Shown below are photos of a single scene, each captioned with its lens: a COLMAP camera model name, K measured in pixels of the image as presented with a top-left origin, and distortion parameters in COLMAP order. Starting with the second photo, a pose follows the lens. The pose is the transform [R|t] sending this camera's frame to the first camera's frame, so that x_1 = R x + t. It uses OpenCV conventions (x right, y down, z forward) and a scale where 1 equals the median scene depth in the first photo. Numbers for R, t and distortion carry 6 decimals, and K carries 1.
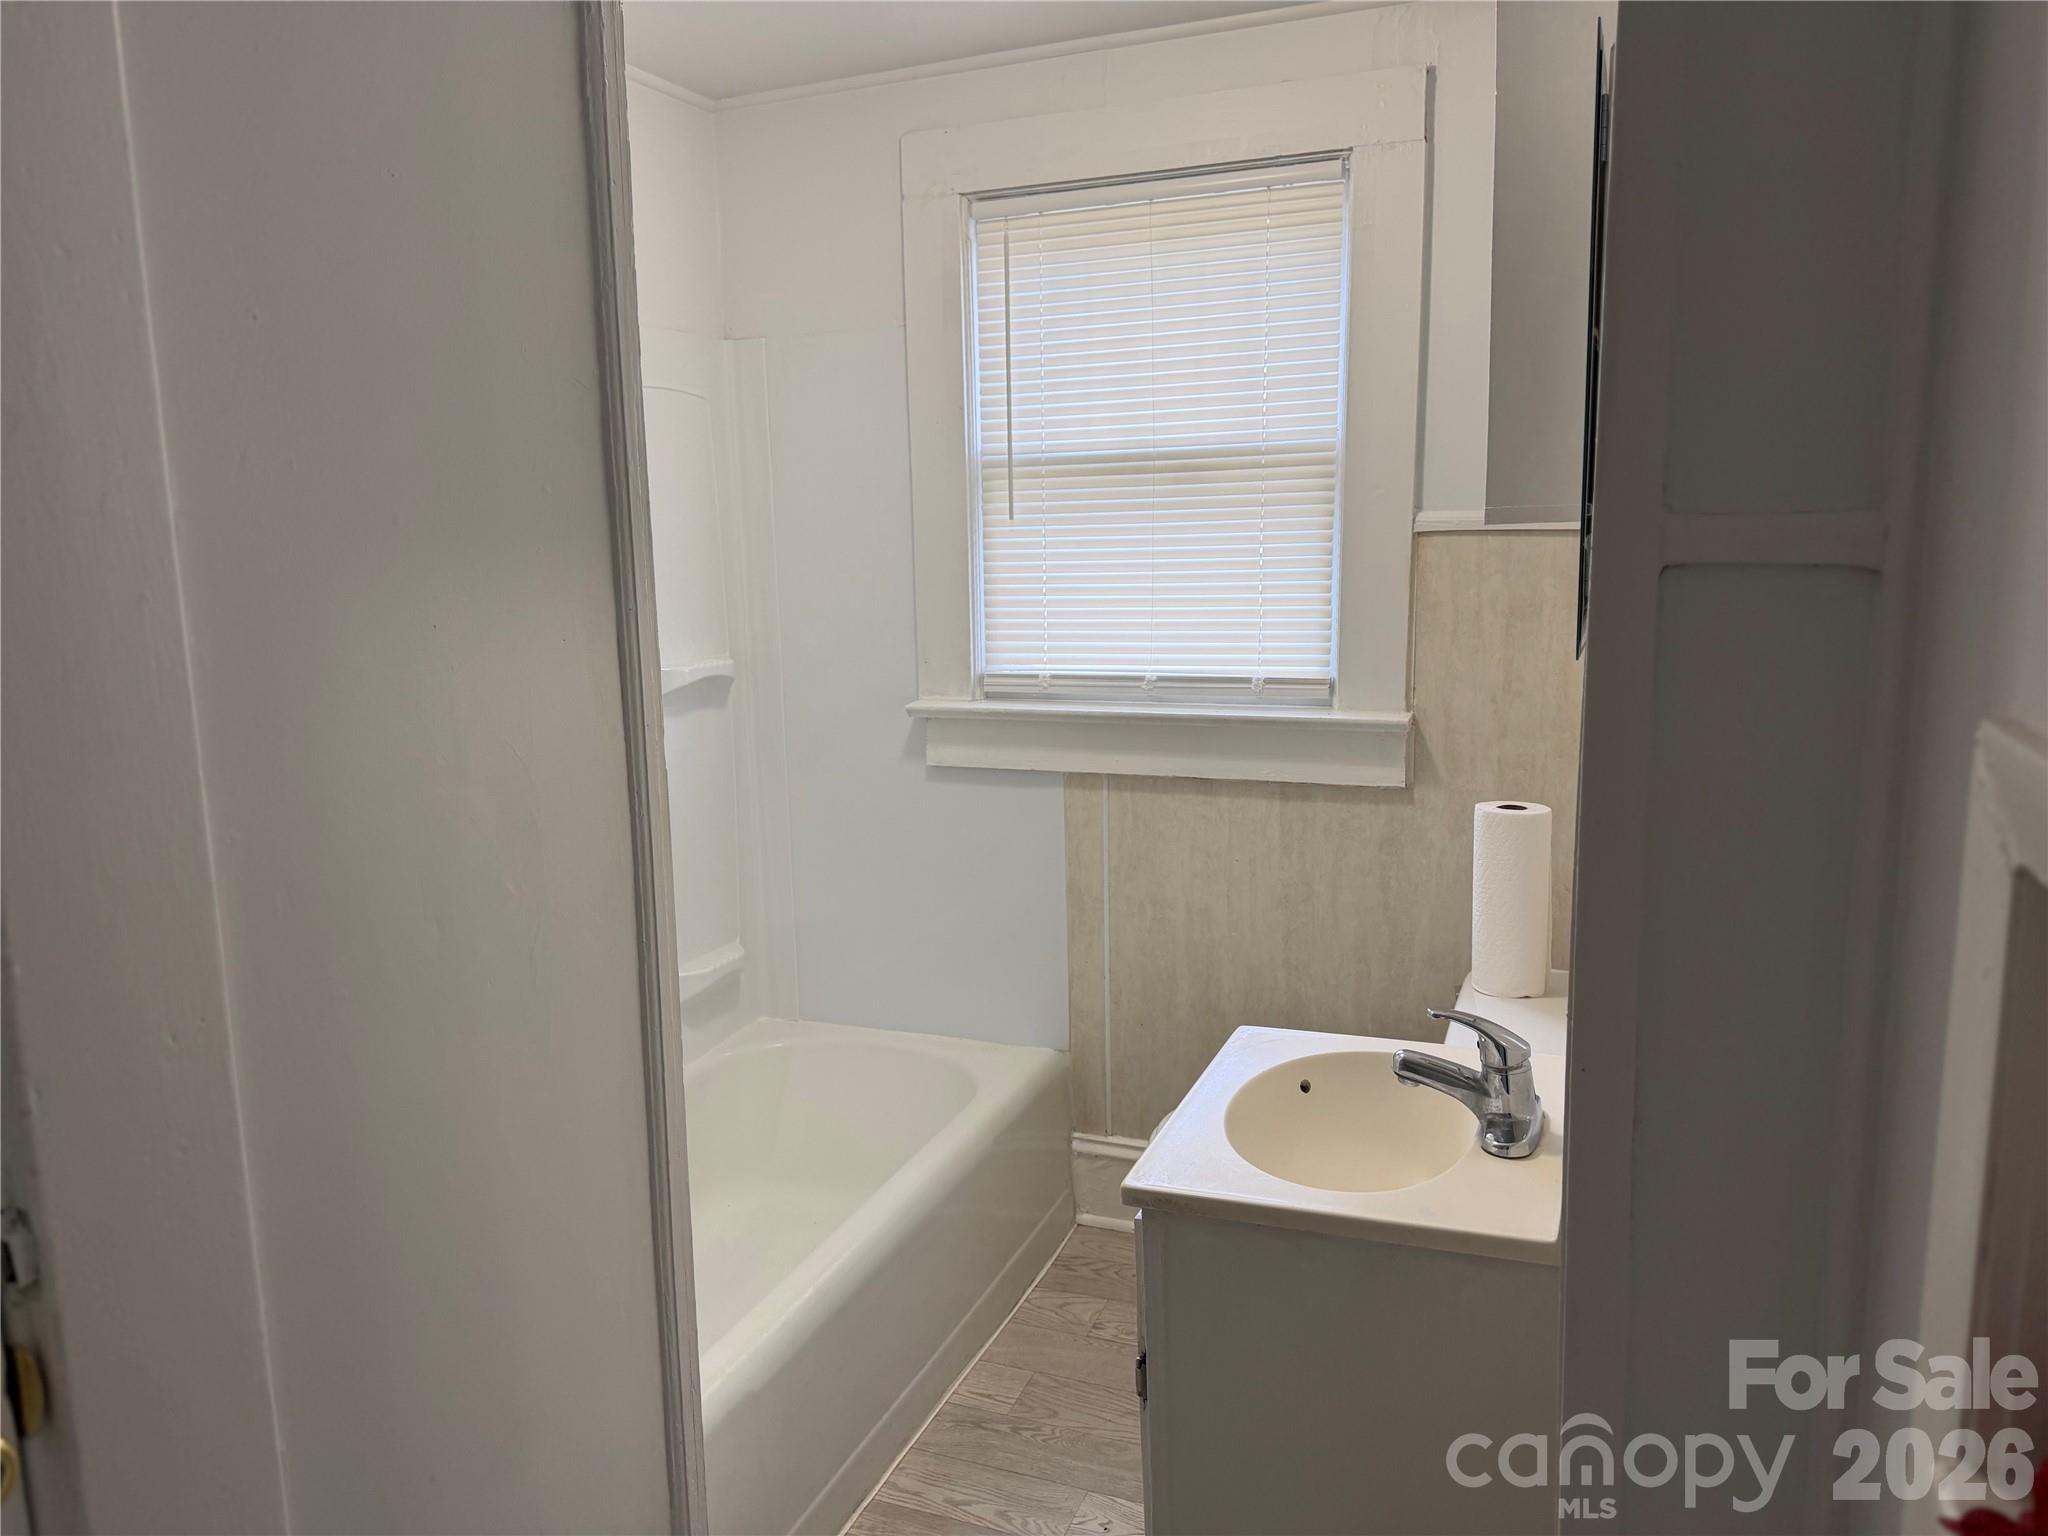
lens RADIAL K [[1423.0, 0, 1014.1], [0, 1423.0, 776.1], [0, 0, 1]] dist [0.038518, -0.065051]
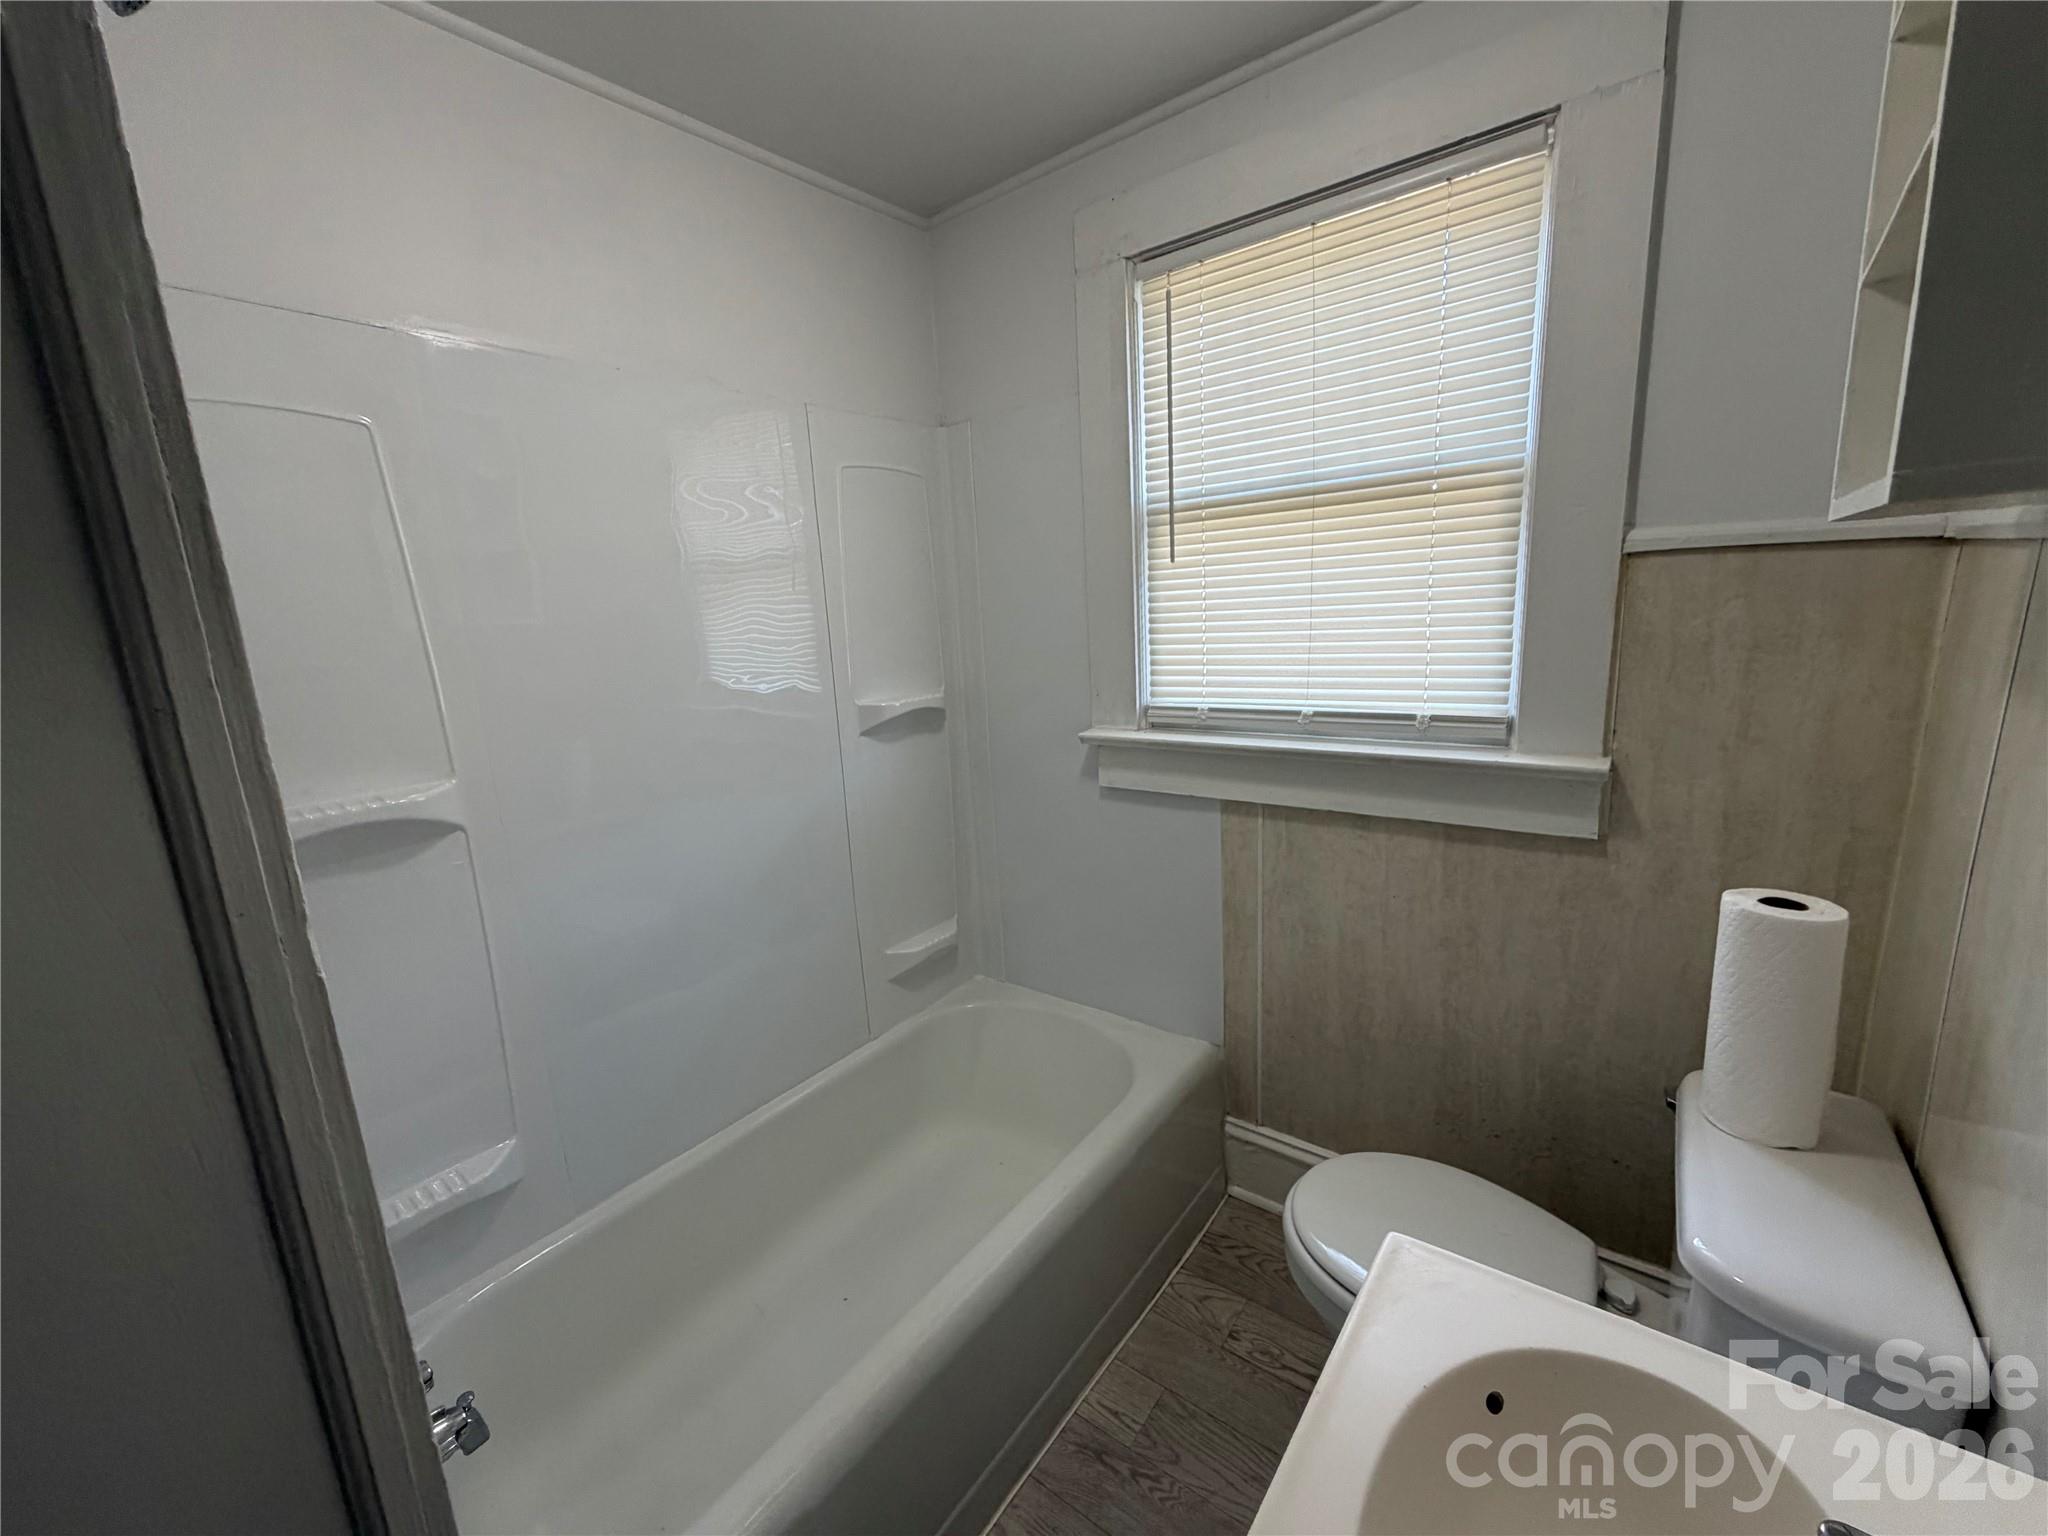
lens RADIAL K [[814.9, 0, 1014.6], [0, 814.9, 765.5], [0, 0, 1]] dist [-0.010151, 0.001957]
pose [[0.960115, 0.020497, -0.278853, 0.058718], [-0.009209, 0.999087, 0.041729, -0.054320], [0.279454, -0.037497, 0.959427, 0.385122]]
